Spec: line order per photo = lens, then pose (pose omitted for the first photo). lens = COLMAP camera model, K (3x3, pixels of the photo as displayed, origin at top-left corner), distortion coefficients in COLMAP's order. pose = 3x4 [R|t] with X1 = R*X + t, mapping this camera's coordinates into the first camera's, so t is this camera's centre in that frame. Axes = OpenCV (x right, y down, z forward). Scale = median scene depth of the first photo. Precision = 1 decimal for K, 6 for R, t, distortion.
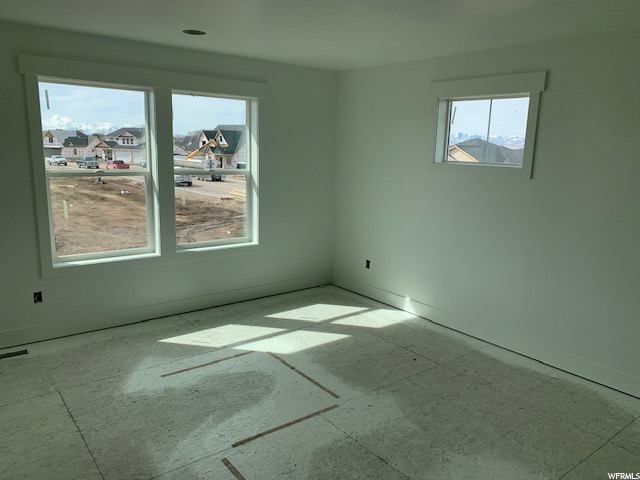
lens RADIAL K [[487.5, 0, 320.0], [0, 487.5, 240.0], [0, 0, 1]] dist [0.002296, 0.001037]
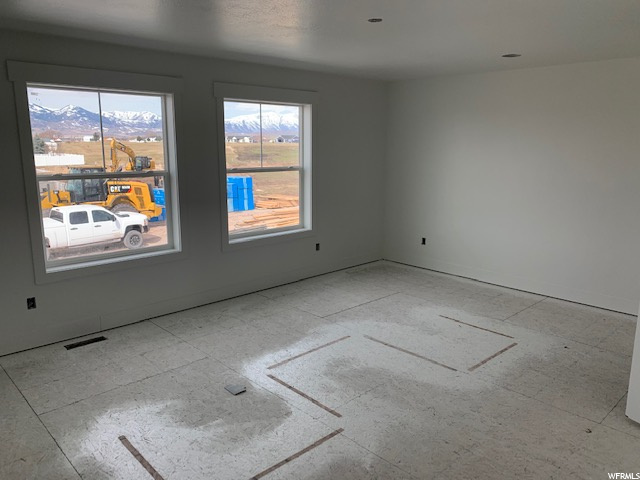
lens RADIAL K [[491.8, 0, 320.0], [0, 491.8, 240.0], [0, 0, 1]] dist [0.001474, 0.000601]
pose [[0.995815, -0.042059, 0.081133, -0.175190], [0.041786, 0.999114, 0.005057, 0.020341], [-0.081274, -0.001646, 0.996690, -0.134200]]
